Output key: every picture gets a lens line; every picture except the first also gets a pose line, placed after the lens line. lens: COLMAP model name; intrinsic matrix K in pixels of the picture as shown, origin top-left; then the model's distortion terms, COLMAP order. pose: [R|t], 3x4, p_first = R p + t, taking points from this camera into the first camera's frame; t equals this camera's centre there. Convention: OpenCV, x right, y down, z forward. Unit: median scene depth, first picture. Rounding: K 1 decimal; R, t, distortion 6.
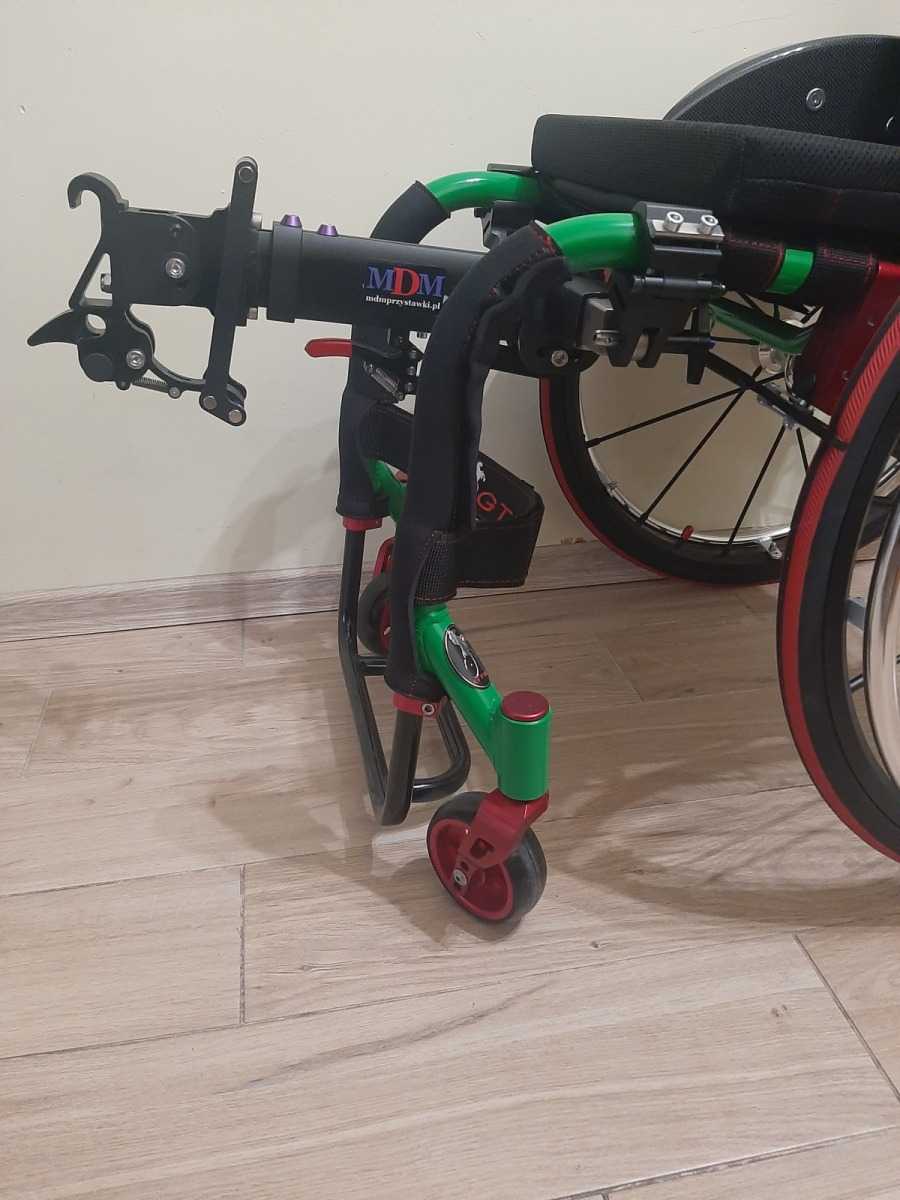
lens RADIAL K [[929.6, 0, 453.4], [0, 929.6, 598.3], [0, 0, 1]] dist [0.021593, -0.020509]
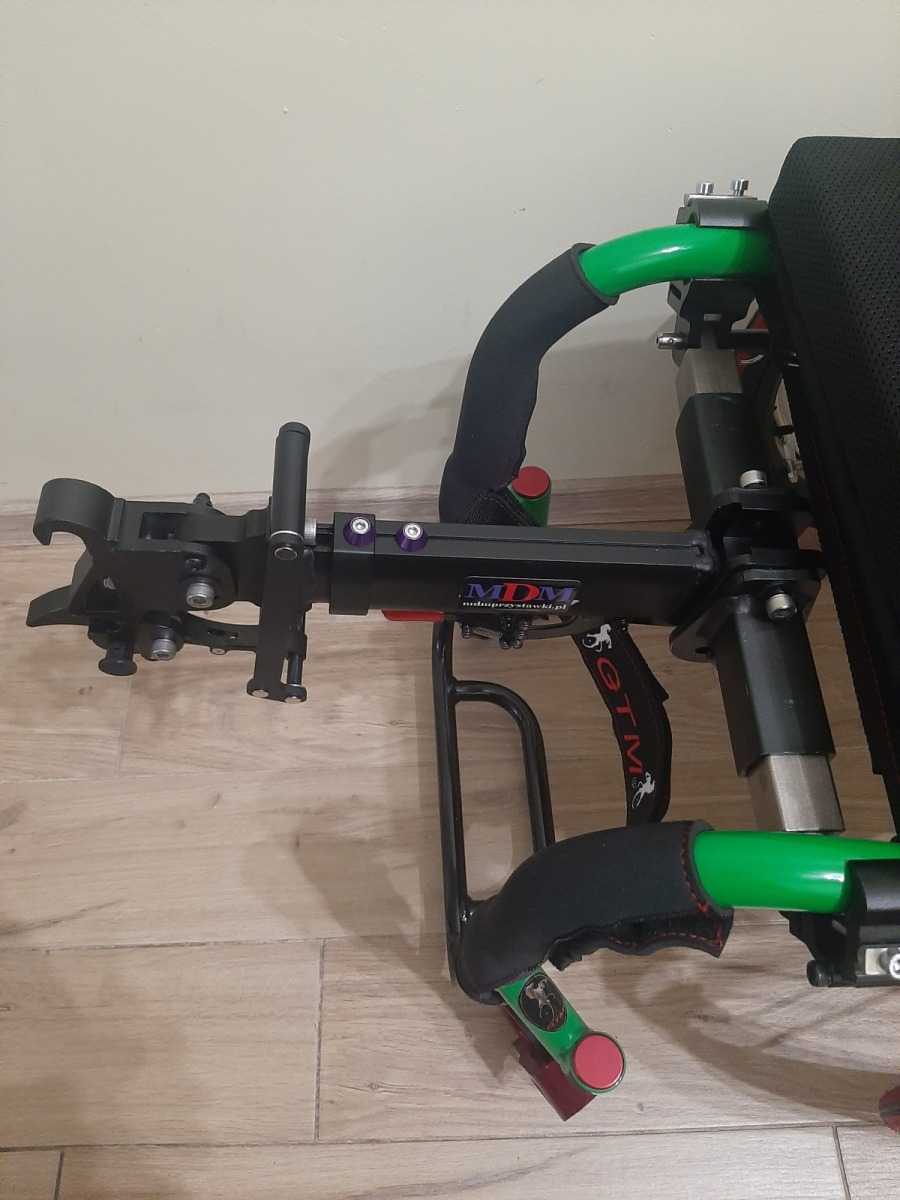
lens RADIAL K [[929.6, 0, 457.1], [0, 929.6, 591.9], [0, 0, 1]] dist [0.021593, -0.020509]
pose [[0.987061, 0.129474, -0.094592, -0.029126], [-0.057075, 0.834978, 0.547315, -0.651600], [0.149845, -0.534835, 0.831564, 0.373728]]
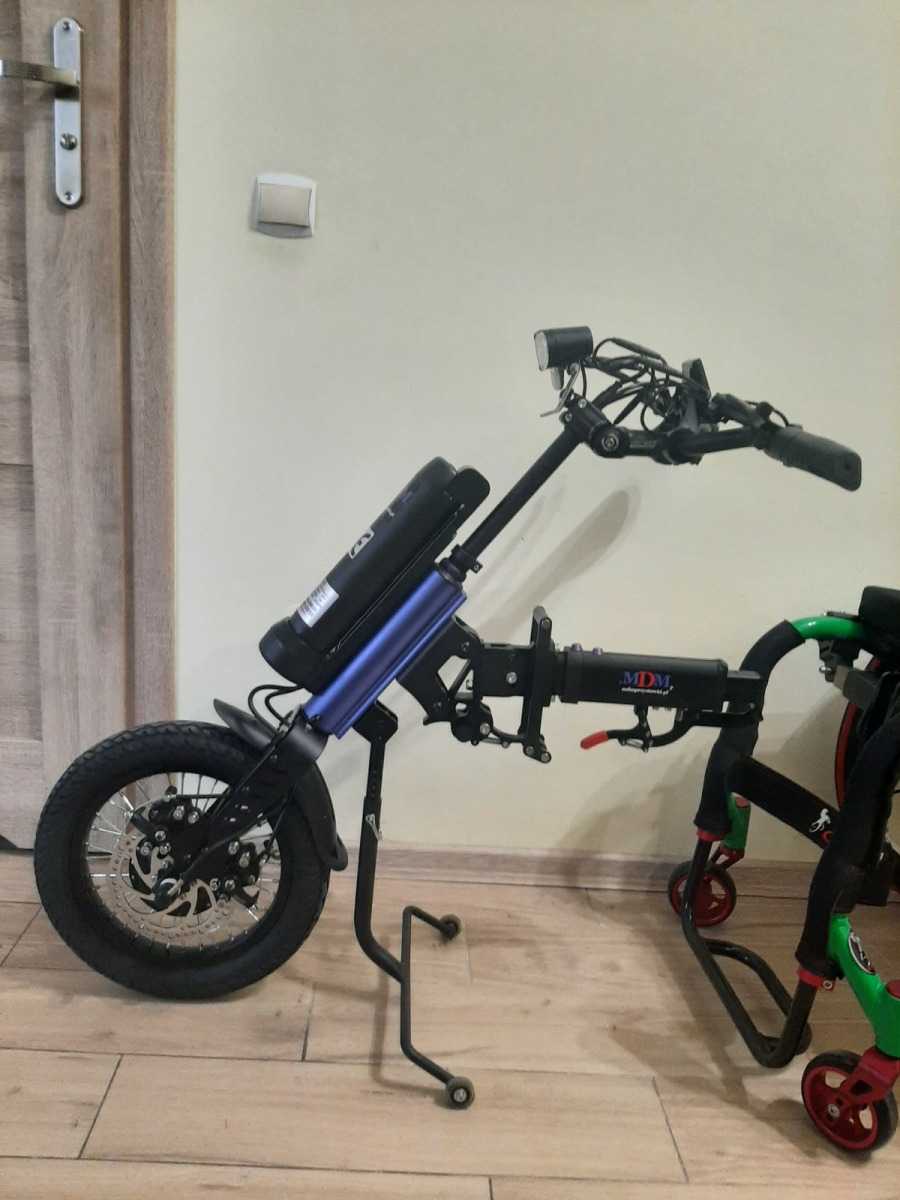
lens RADIAL K [[929.6, 0, 440.9], [0, 929.6, 592.7], [0, 0, 1]] dist [0.021593, -0.020509]
pose [[0.982973, 0.105676, -0.150322, -0.420426], [-0.143189, 0.953217, -0.266222, 0.005477], [0.115156, 0.283213, 0.952118, -0.624811]]
